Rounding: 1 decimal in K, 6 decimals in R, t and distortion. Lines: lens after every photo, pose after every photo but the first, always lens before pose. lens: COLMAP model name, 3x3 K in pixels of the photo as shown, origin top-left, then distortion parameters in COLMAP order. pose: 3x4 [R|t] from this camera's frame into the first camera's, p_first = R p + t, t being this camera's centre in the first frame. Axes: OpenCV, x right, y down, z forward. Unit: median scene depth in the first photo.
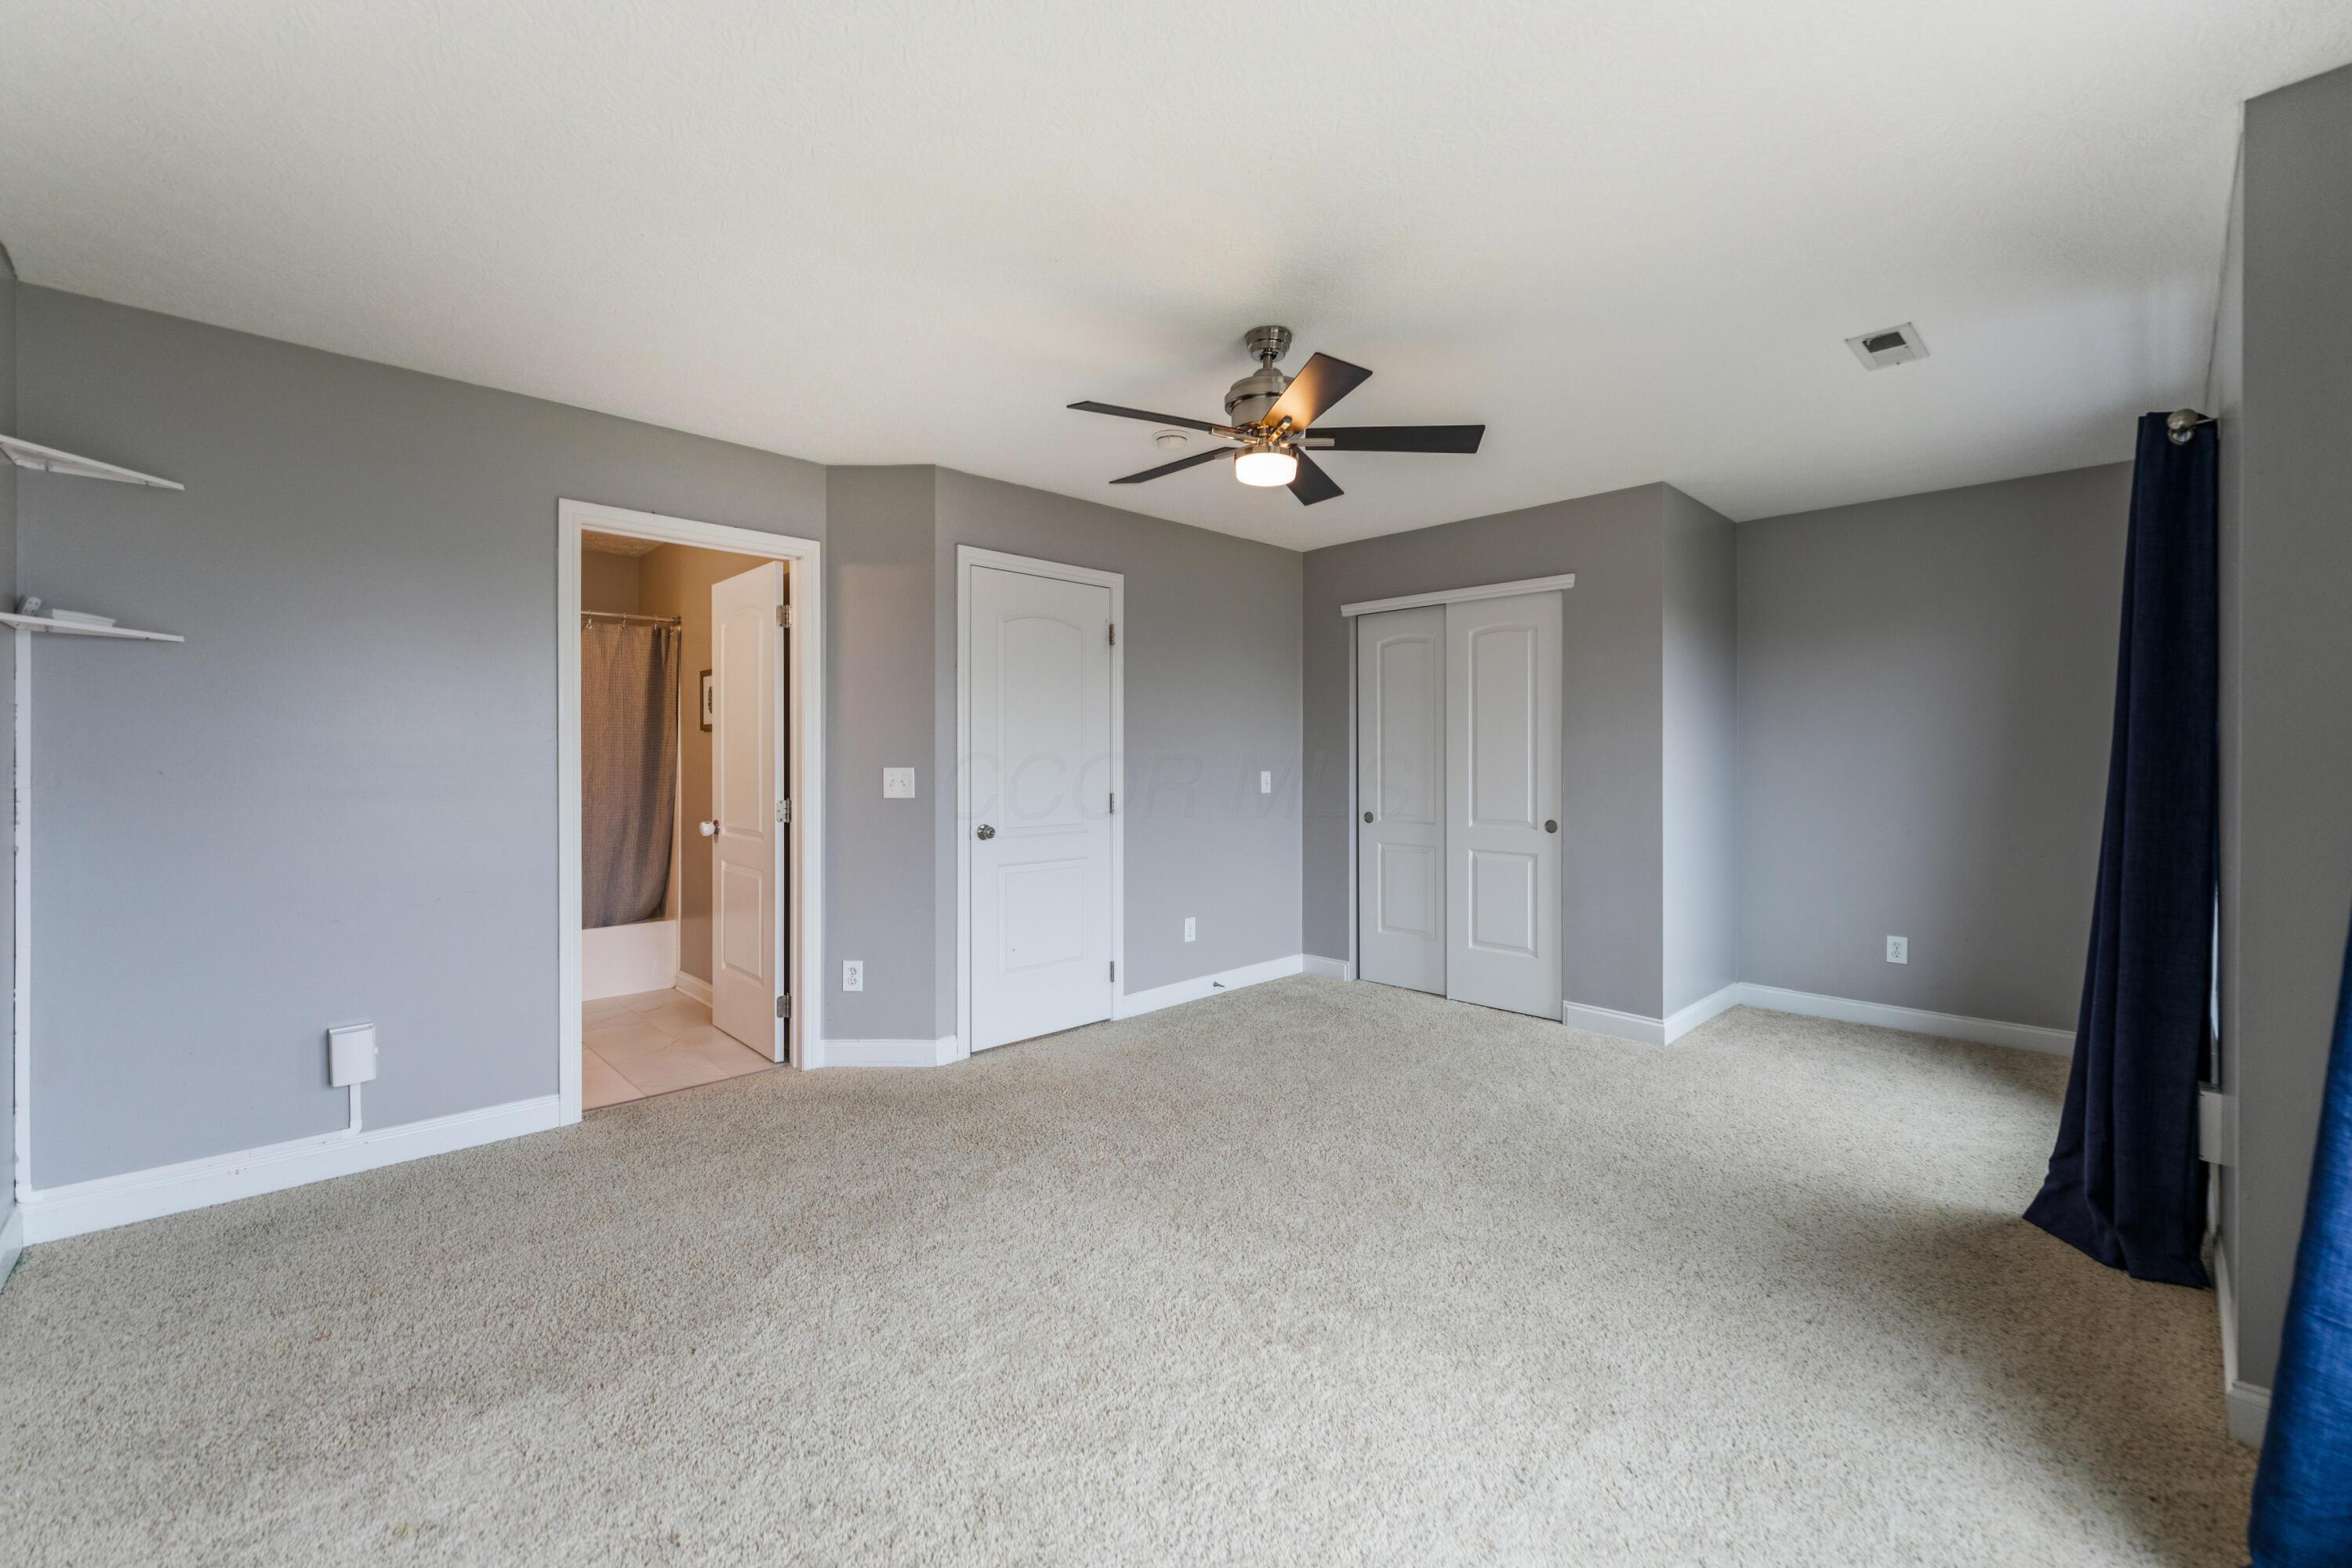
lens RADIAL K [[962.3, 0, 1172.2], [0, 962.3, 770.1], [0, 0, 1]] dist [-0.000215, -0.000033]
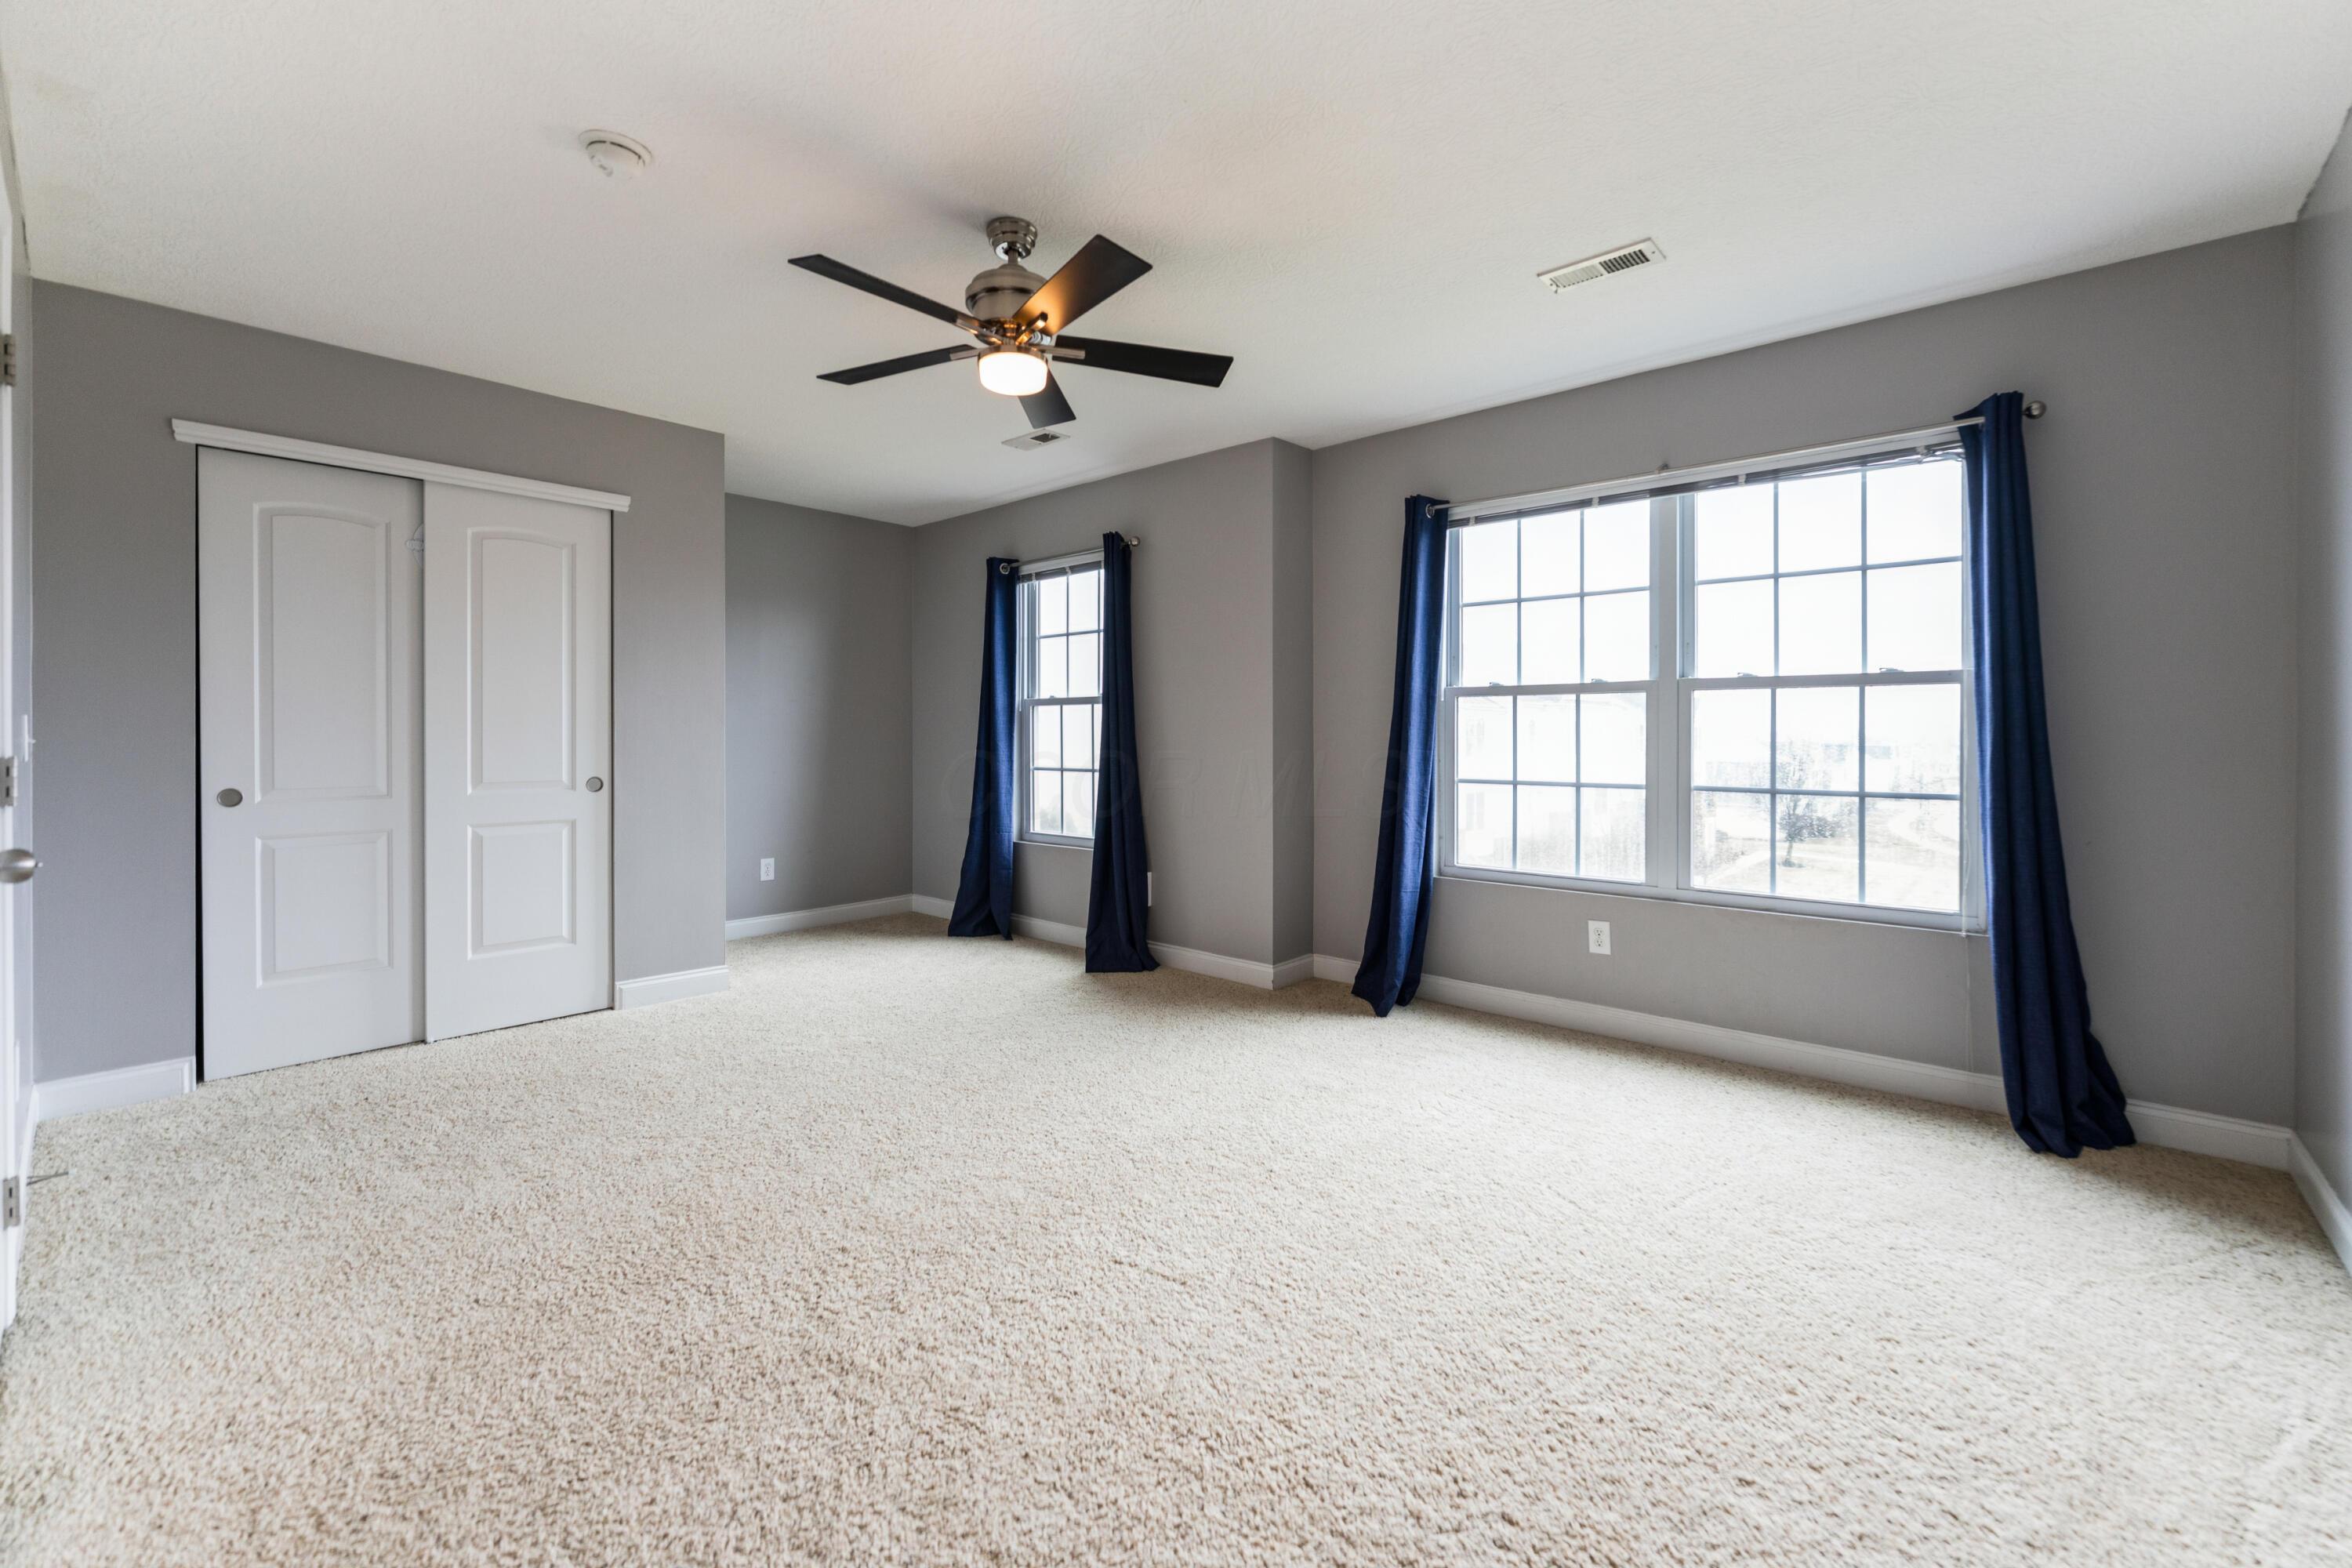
lens RADIAL K [[950.1, 0, 1186.0], [0, 950.1, 753.1], [0, 0, 1]] dist [-0.000740, 0.000063]
pose [[-0.073327, -0.017871, 0.997148, -0.487593], [0.013325, 0.999733, 0.018897, 0.021991], [-0.997219, 0.014673, -0.073070, 0.542106]]
